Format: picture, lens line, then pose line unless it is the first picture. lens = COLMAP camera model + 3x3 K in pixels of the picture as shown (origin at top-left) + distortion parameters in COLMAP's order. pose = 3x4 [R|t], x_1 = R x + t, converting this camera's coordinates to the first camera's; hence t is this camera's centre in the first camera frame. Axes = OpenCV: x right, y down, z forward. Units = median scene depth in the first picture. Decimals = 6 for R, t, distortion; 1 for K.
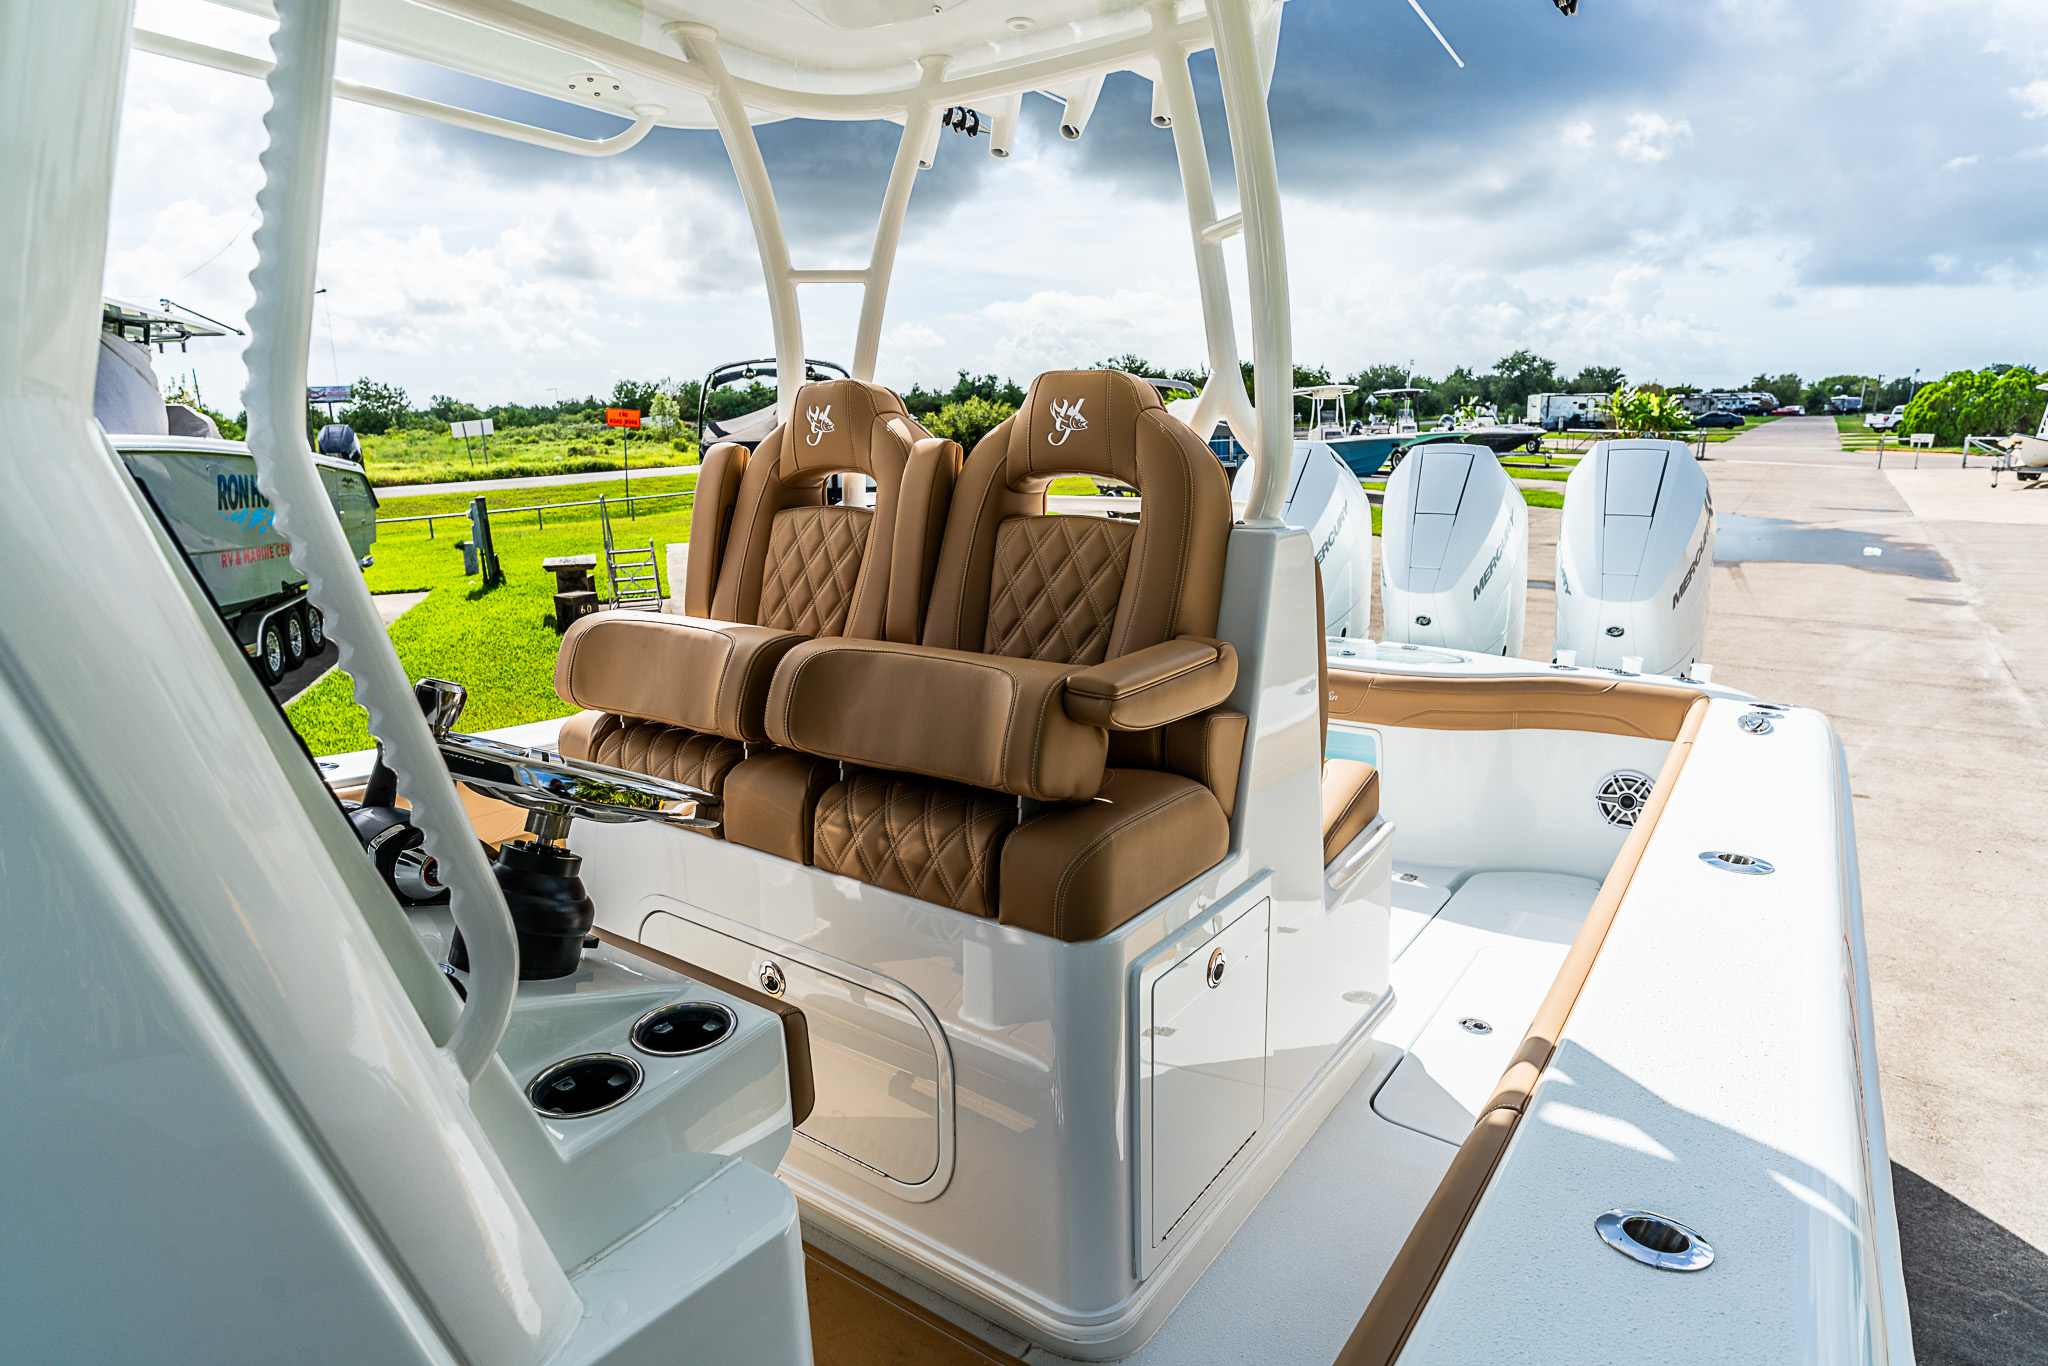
lens RADIAL K [[1147.6, 0, 1008.6], [0, 1147.6, 690.7], [0, 0, 1]] dist [-0.063517, 0.029511]
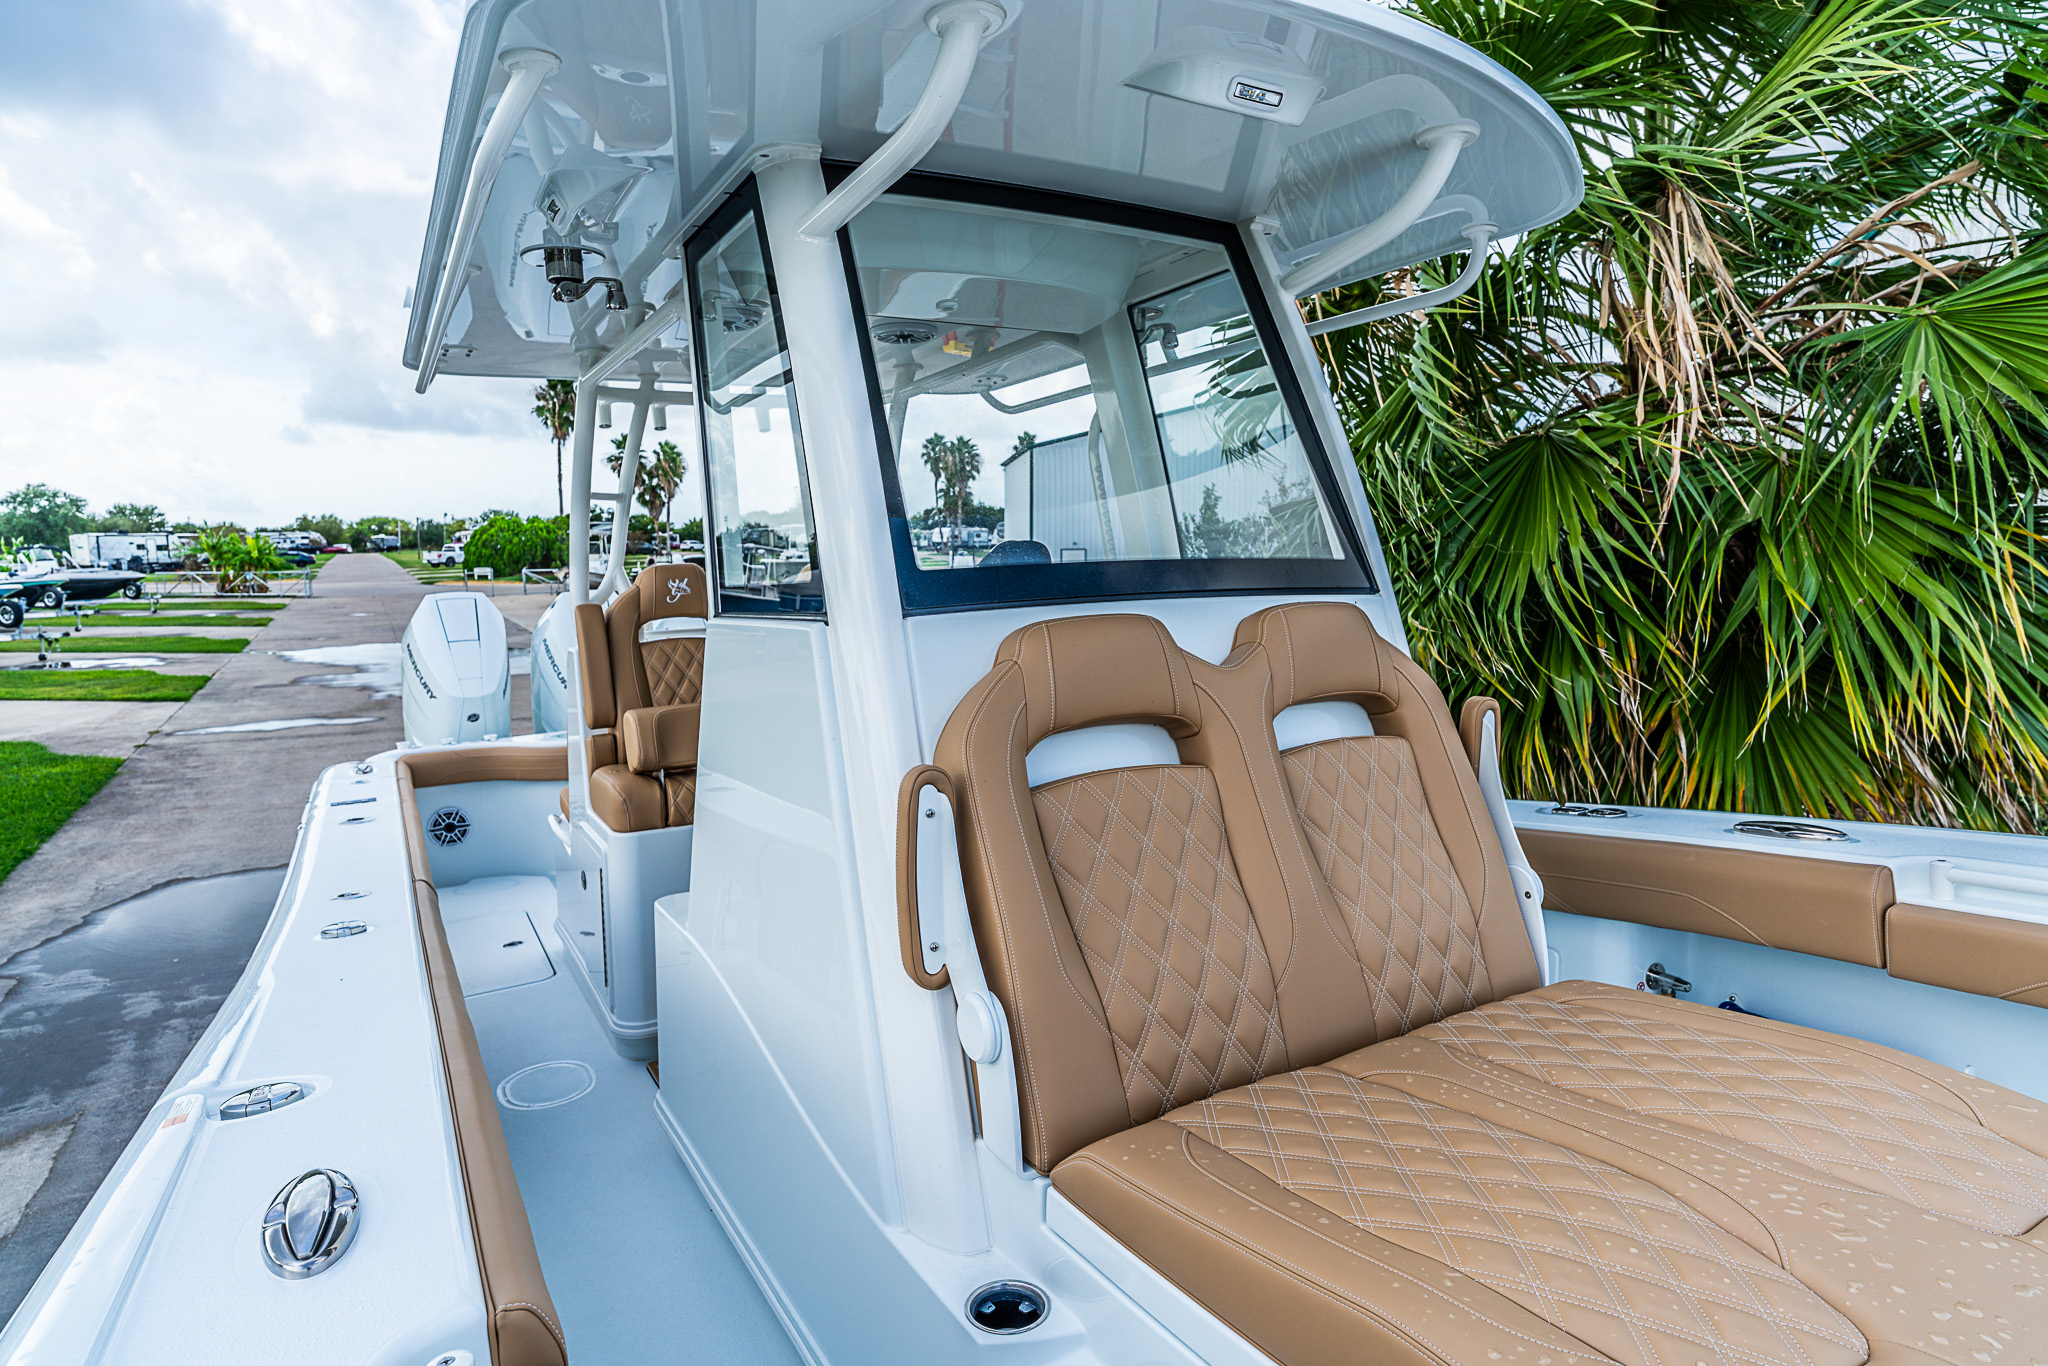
lens RADIAL K [[1147.6, 0, 1017.3], [0, 1147.6, 684.6], [0, 0, 1]] dist [-0.063517, 0.029511]
pose [[0.410923, -0.103185, 0.905812, -0.197944], [0.214705, 0.976581, 0.013845, -0.001686], [-0.886027, 0.188794, 0.423453, -0.019441]]
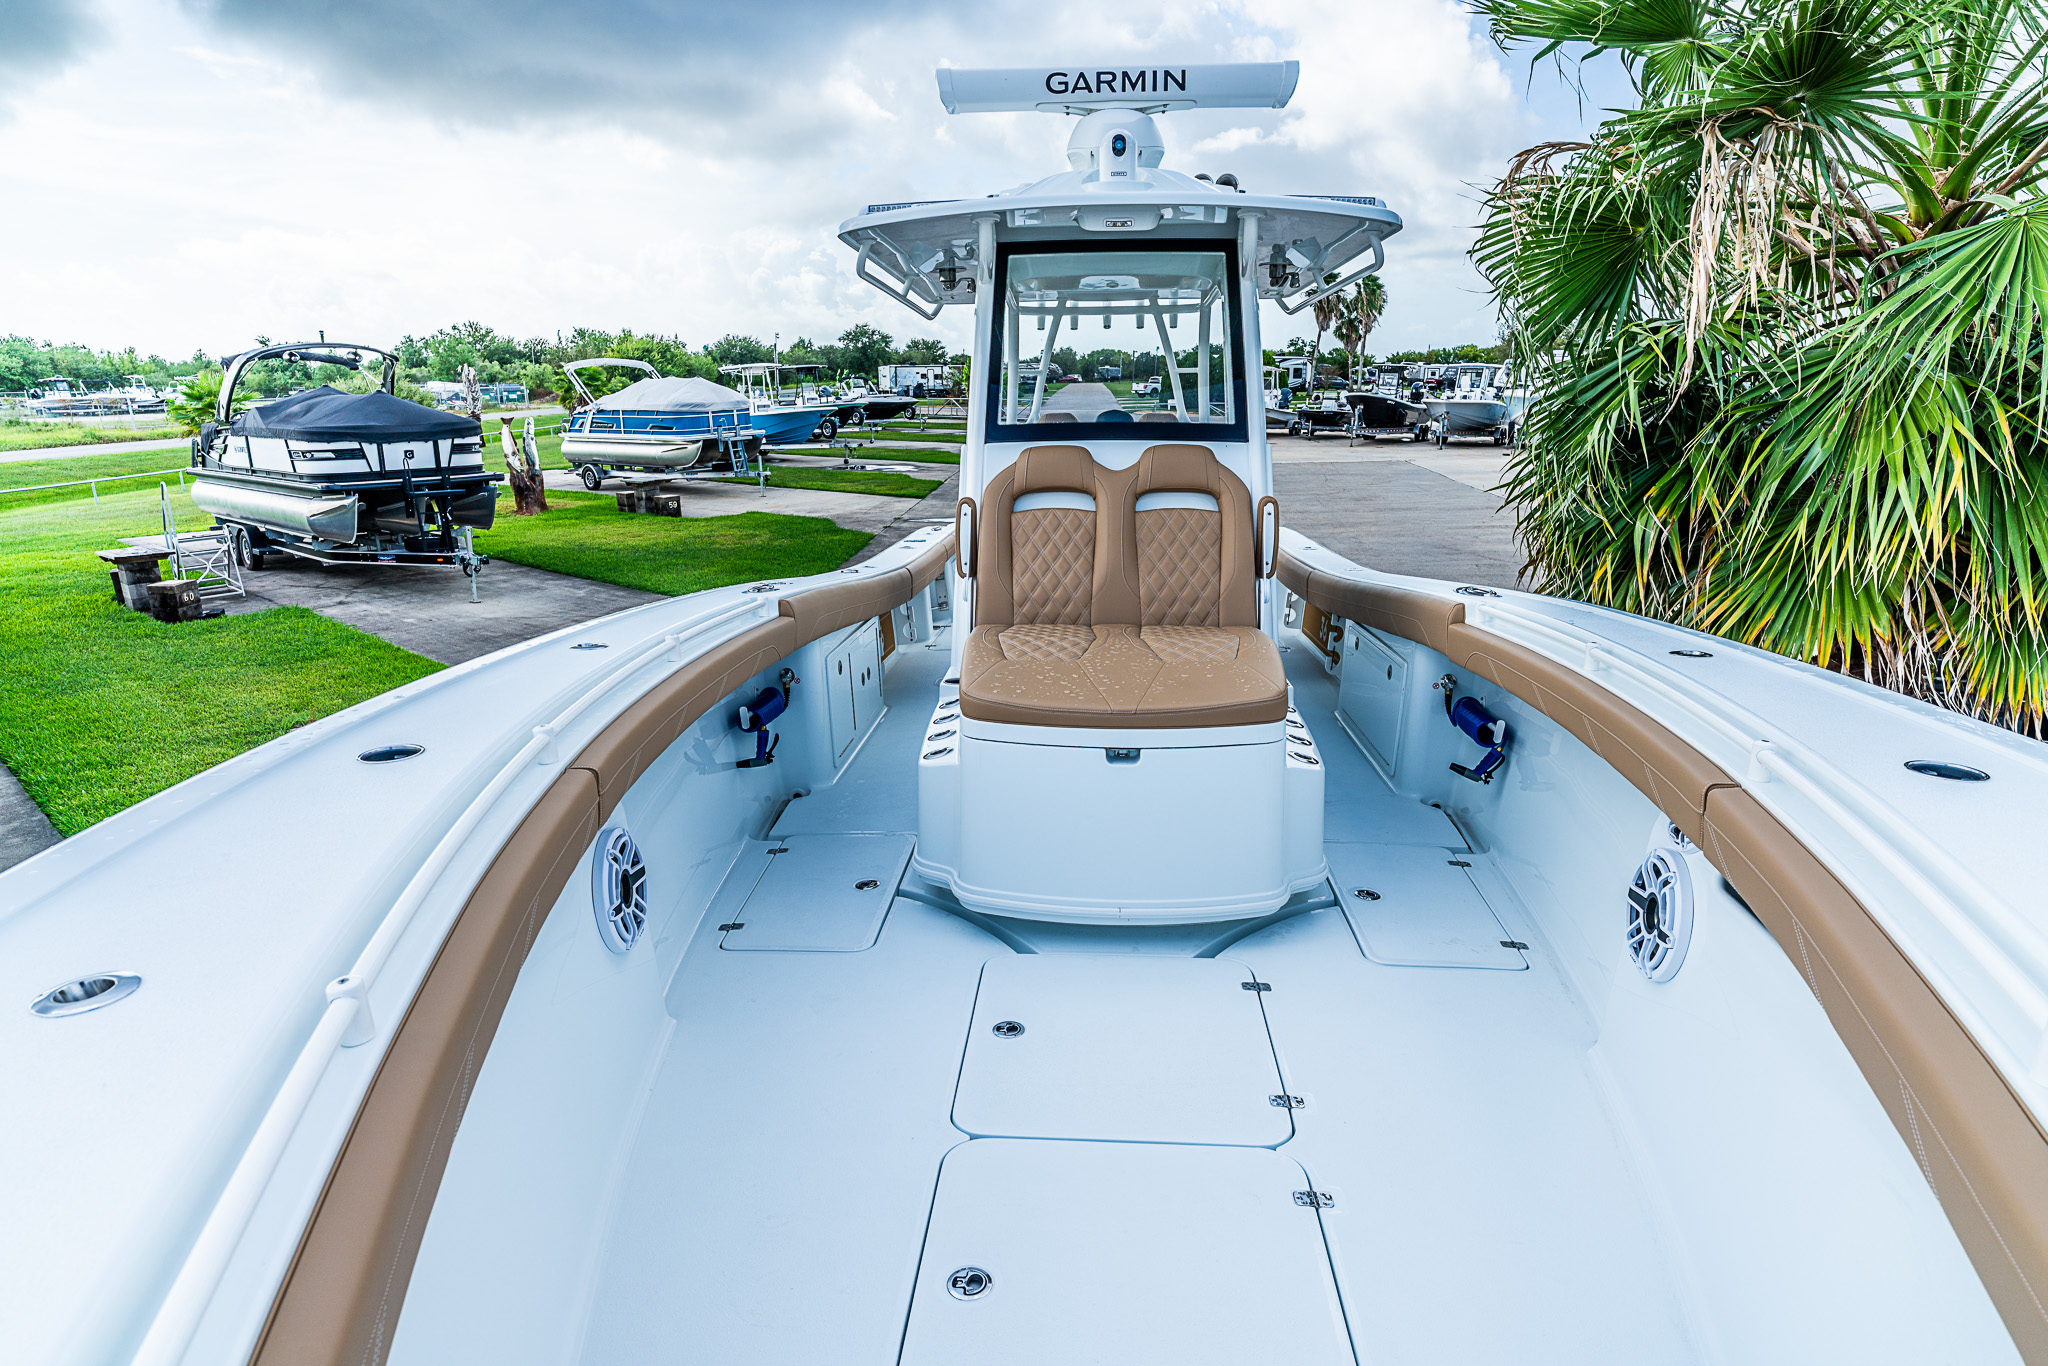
lens RADIAL K [[1147.6, 0, 1012.7], [0, 1147.6, 693.6], [0, 0, 1]] dist [-0.063517, 0.029511]
pose [[0.850731, -0.130087, 0.509249, -0.244885], [0.115091, 0.991480, 0.061005, 0.032922], [-0.512846, 0.006711, 0.858454, -0.194770]]
